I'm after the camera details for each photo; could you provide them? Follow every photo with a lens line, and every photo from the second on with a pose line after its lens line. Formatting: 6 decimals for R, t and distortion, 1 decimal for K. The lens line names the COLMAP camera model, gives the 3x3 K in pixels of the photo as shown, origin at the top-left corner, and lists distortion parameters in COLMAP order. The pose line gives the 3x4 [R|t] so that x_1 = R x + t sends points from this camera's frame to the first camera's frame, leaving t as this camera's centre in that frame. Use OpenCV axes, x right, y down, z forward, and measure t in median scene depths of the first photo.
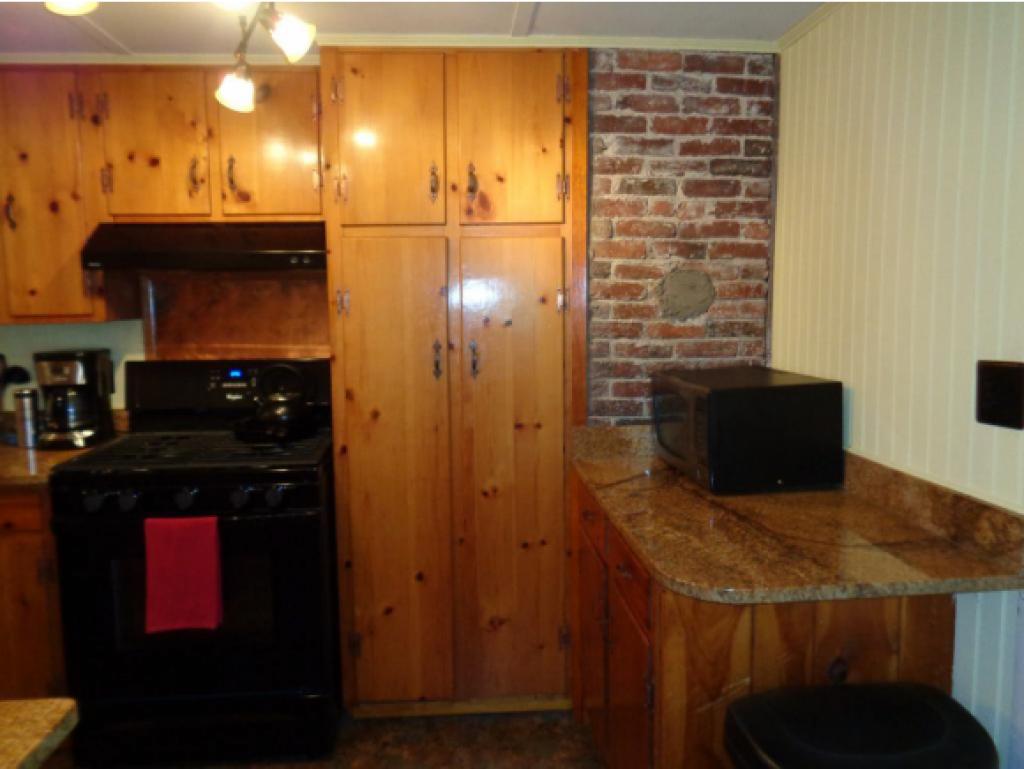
lens RADIAL K [[768.2, 0, 515.8], [0, 768.2, 386.7], [0, 0, 1]] dist [0.006743, -0.006363]
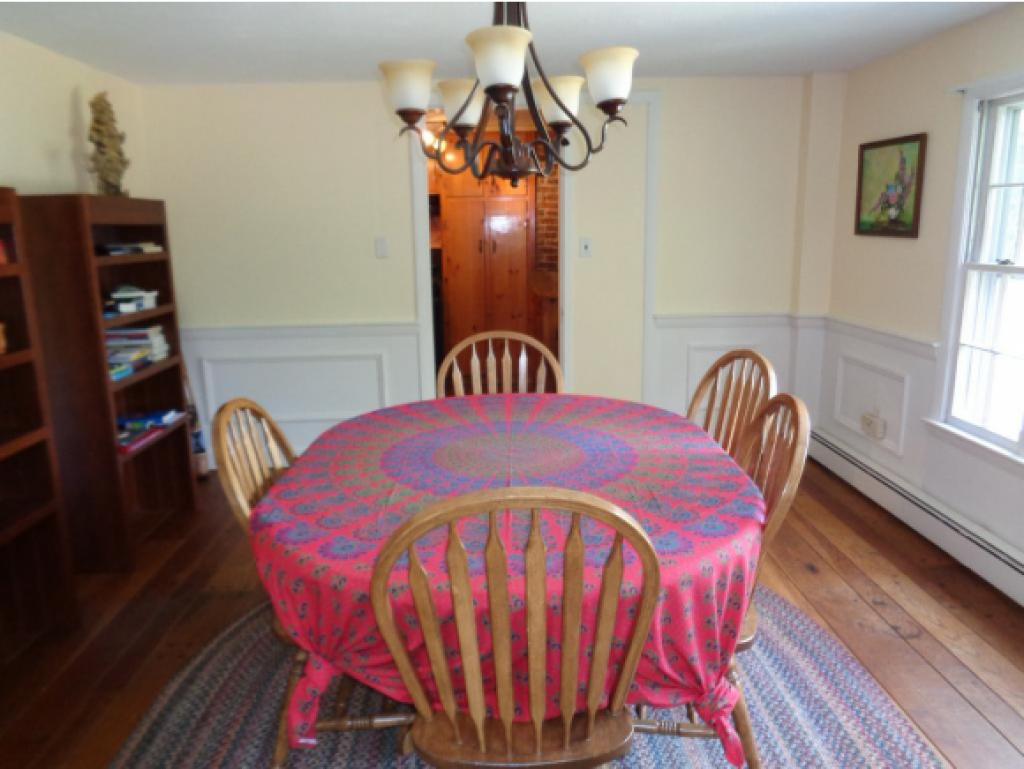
lens RADIAL K [[768.2, 0, 511.8], [0, 768.2, 385.2], [0, 0, 1]] dist [0.006743, -0.006363]
pose [[0.998778, 0.003180, -0.049323, 0.143241], [0.000948, 0.996512, 0.083439, 0.224499], [0.049416, -0.083383, 0.995292, -1.730008]]
